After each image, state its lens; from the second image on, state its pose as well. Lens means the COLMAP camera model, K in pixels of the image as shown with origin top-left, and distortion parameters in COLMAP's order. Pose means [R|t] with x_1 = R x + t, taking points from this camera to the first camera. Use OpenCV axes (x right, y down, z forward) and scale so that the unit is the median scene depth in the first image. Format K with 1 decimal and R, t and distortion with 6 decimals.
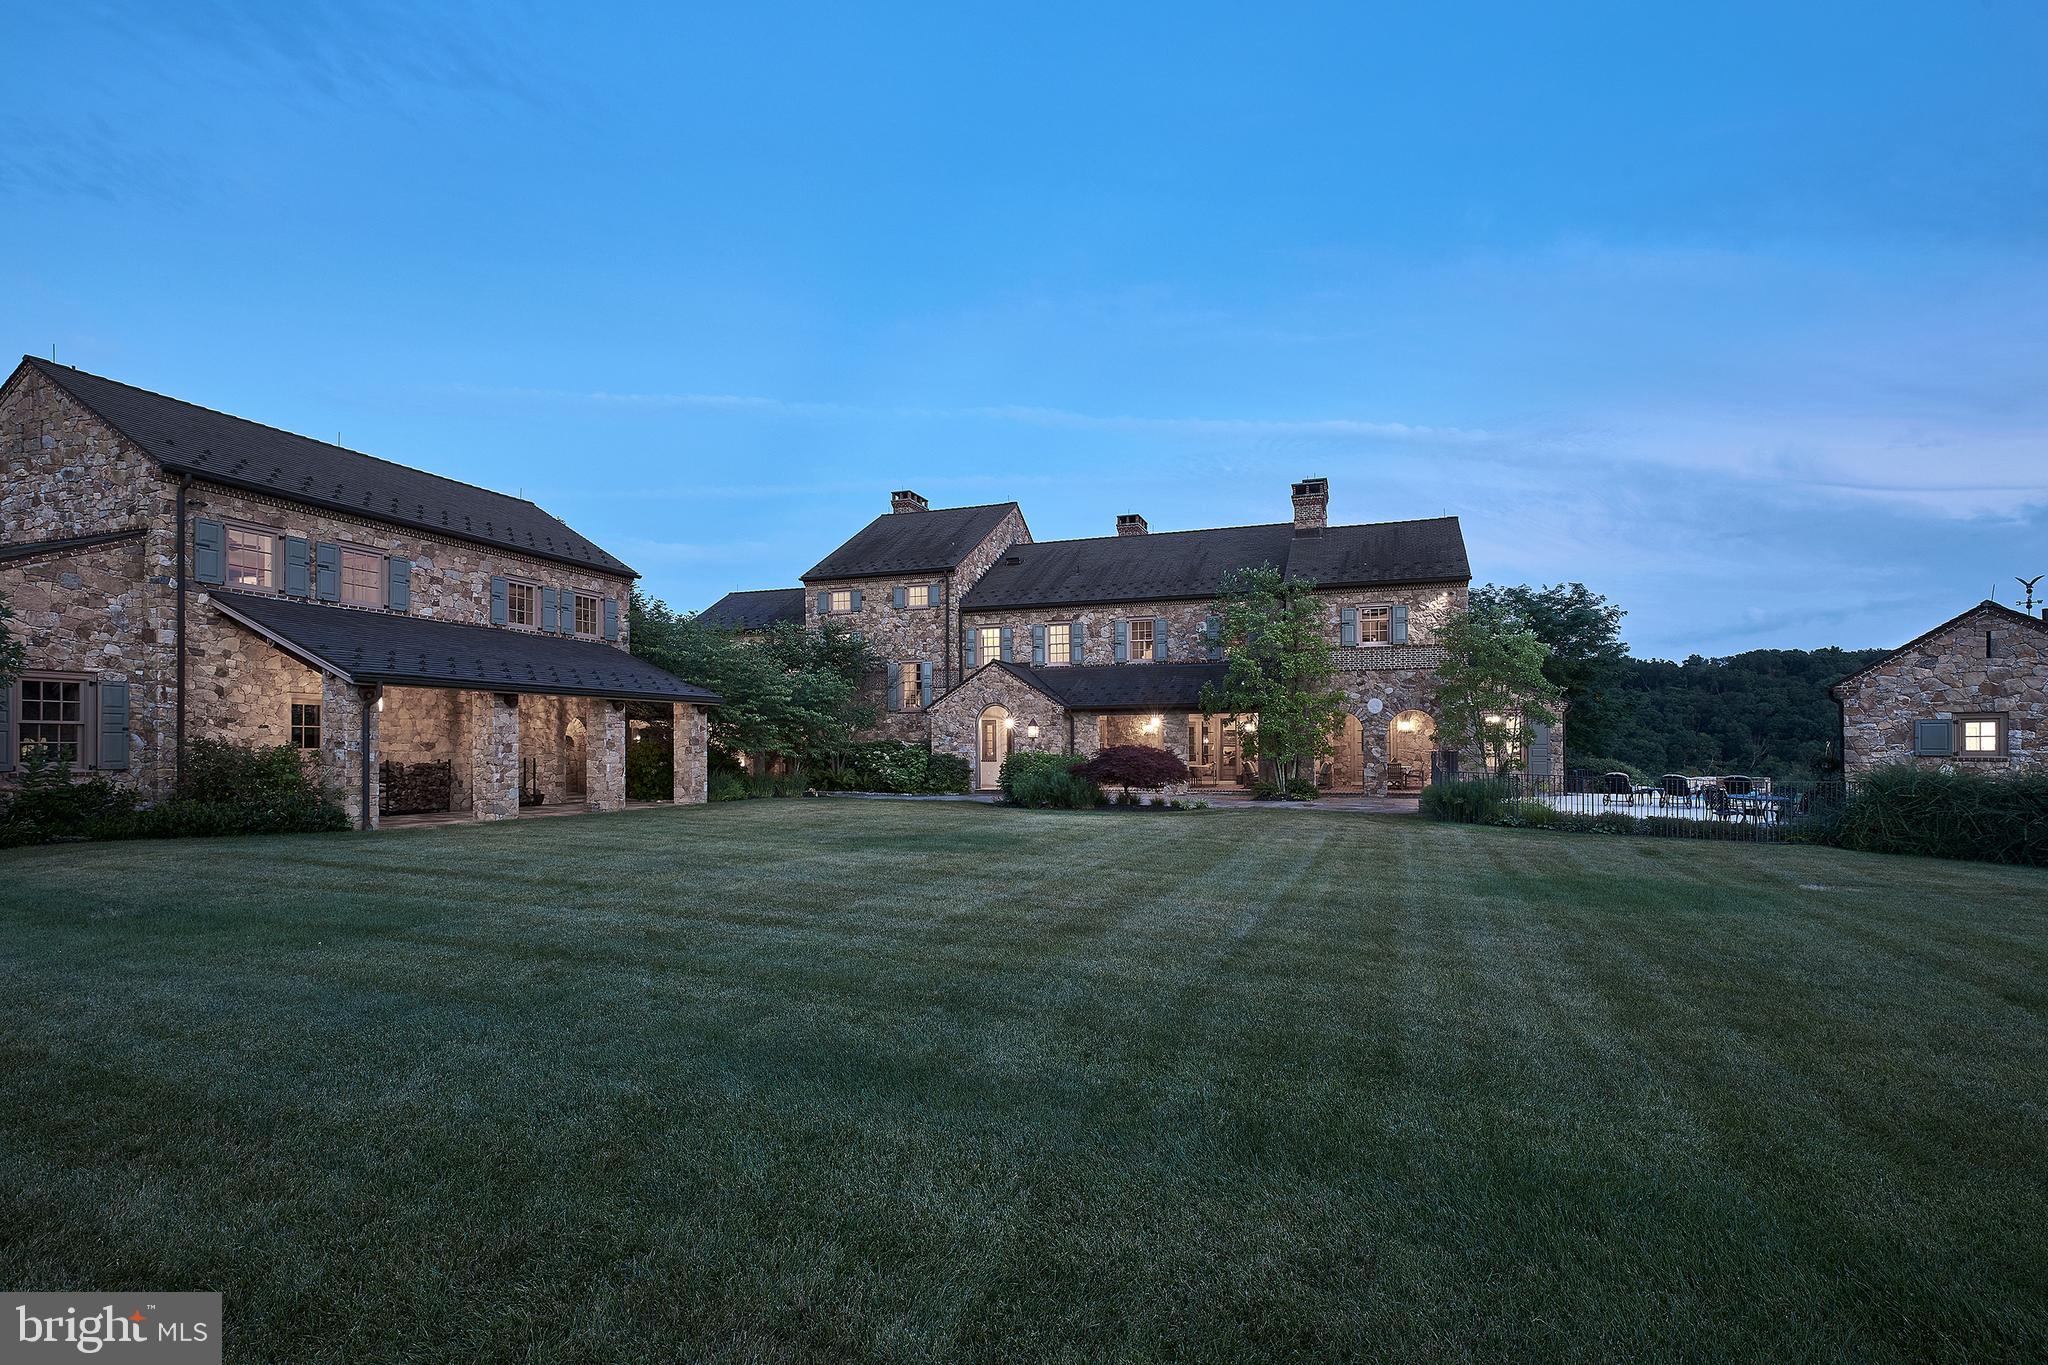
lens RADIAL K [[954.3, 0, 1024.0], [0, 954.3, 682.5], [0, 0, 1]] dist [-0.000488, -0.000008]
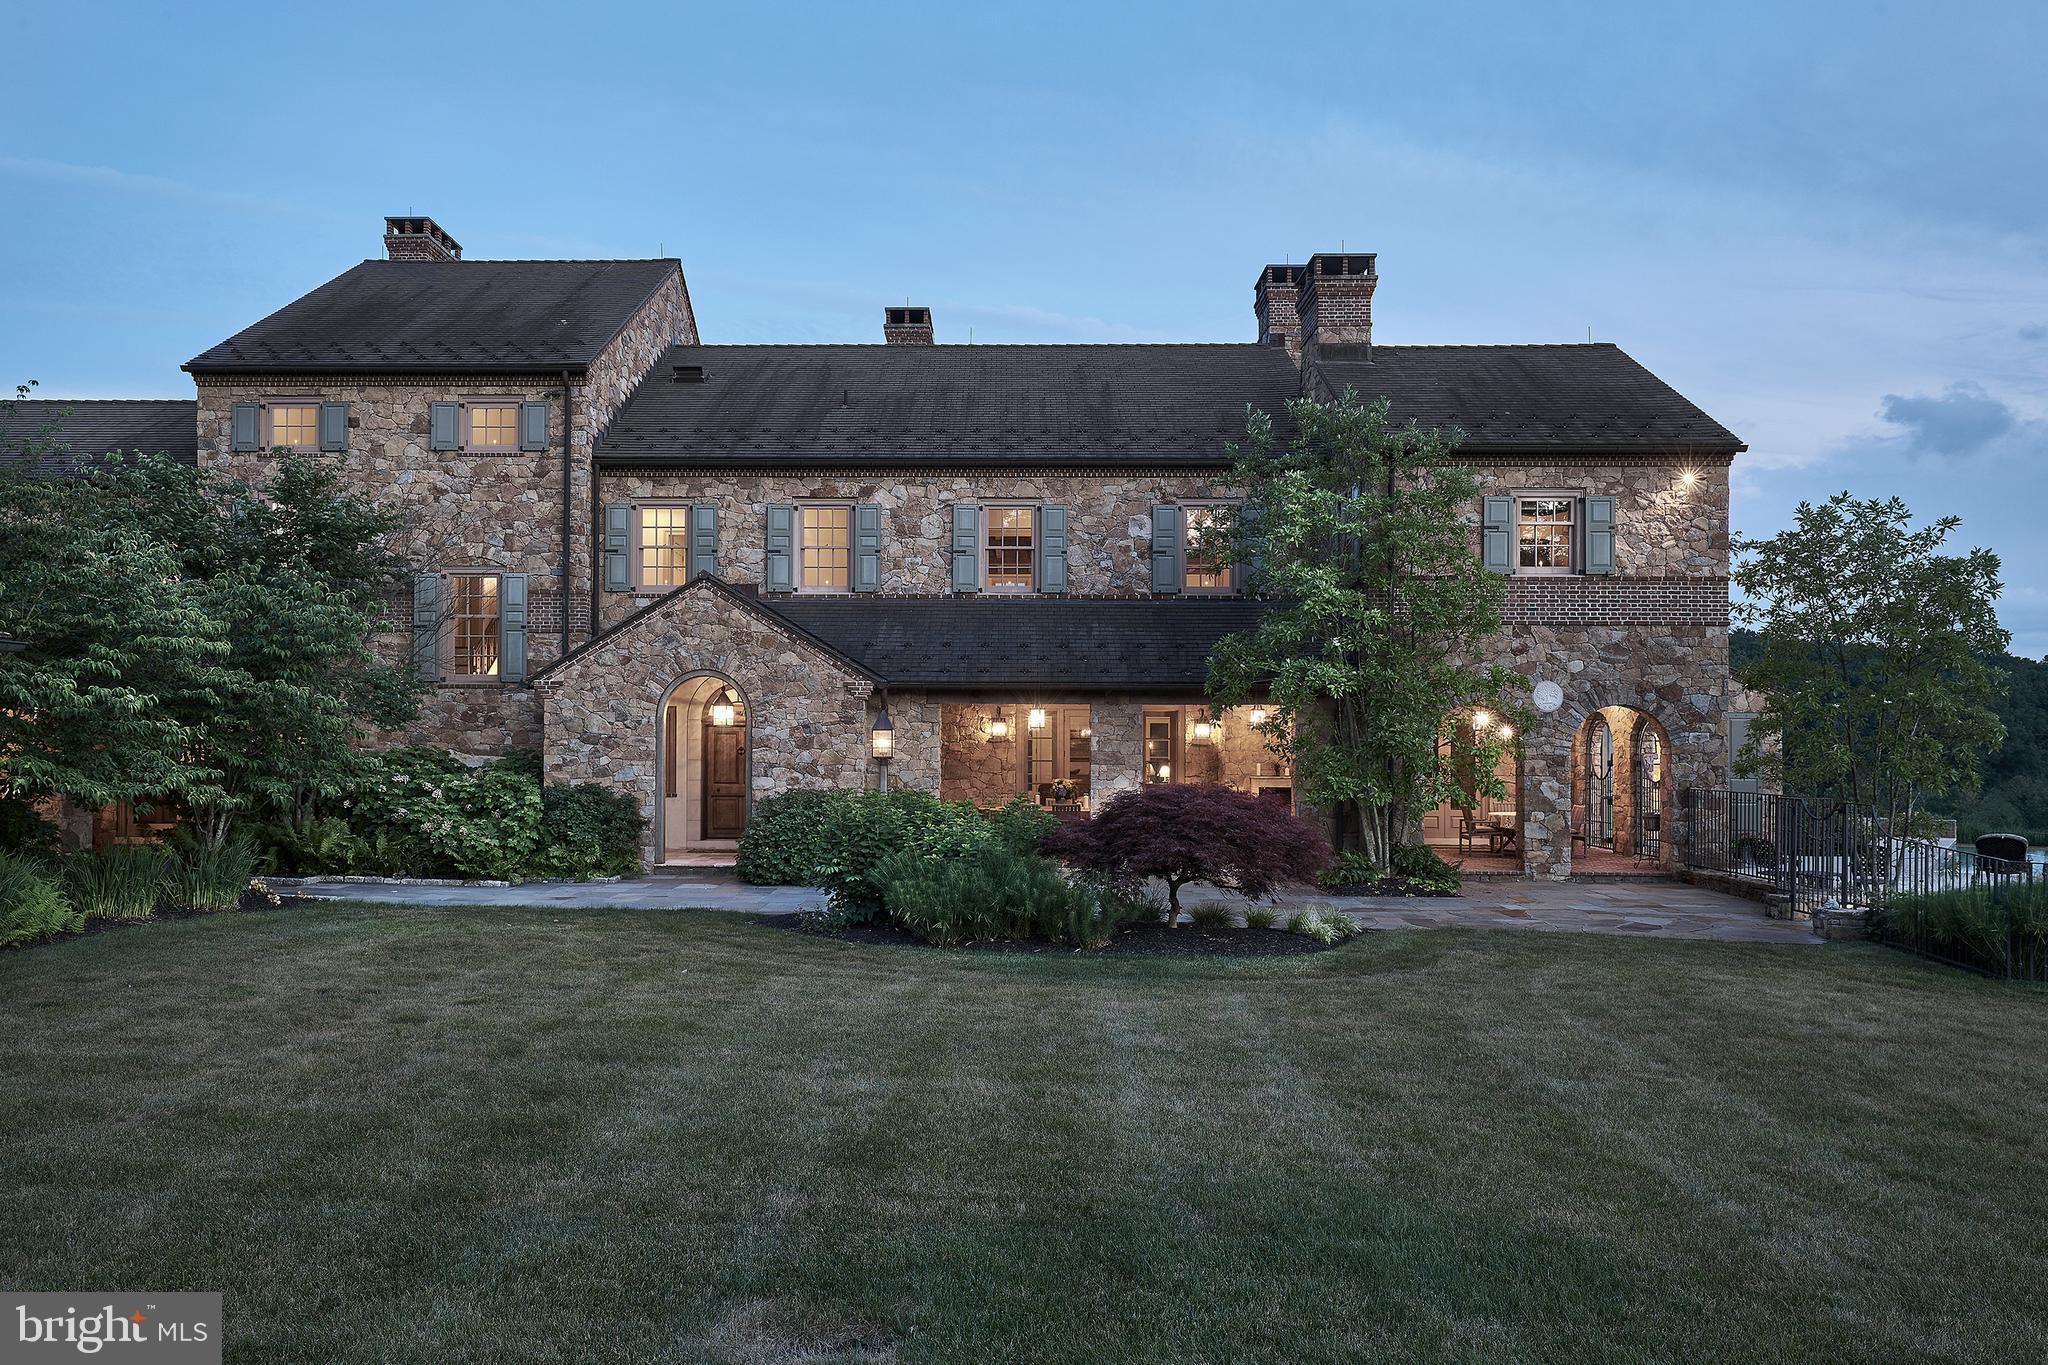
lens RADIAL K [[1455.2, 0, 1024.0], [0, 1455.2, 682.5], [0, 0, 1]] dist [0.003220, -0.000734]
pose [[0.941418, 0.021980, 0.336525, -0.110799], [-0.031405, 0.999251, 0.022591, 0.006727], [-0.335777, -0.031836, 0.941403, 0.291478]]
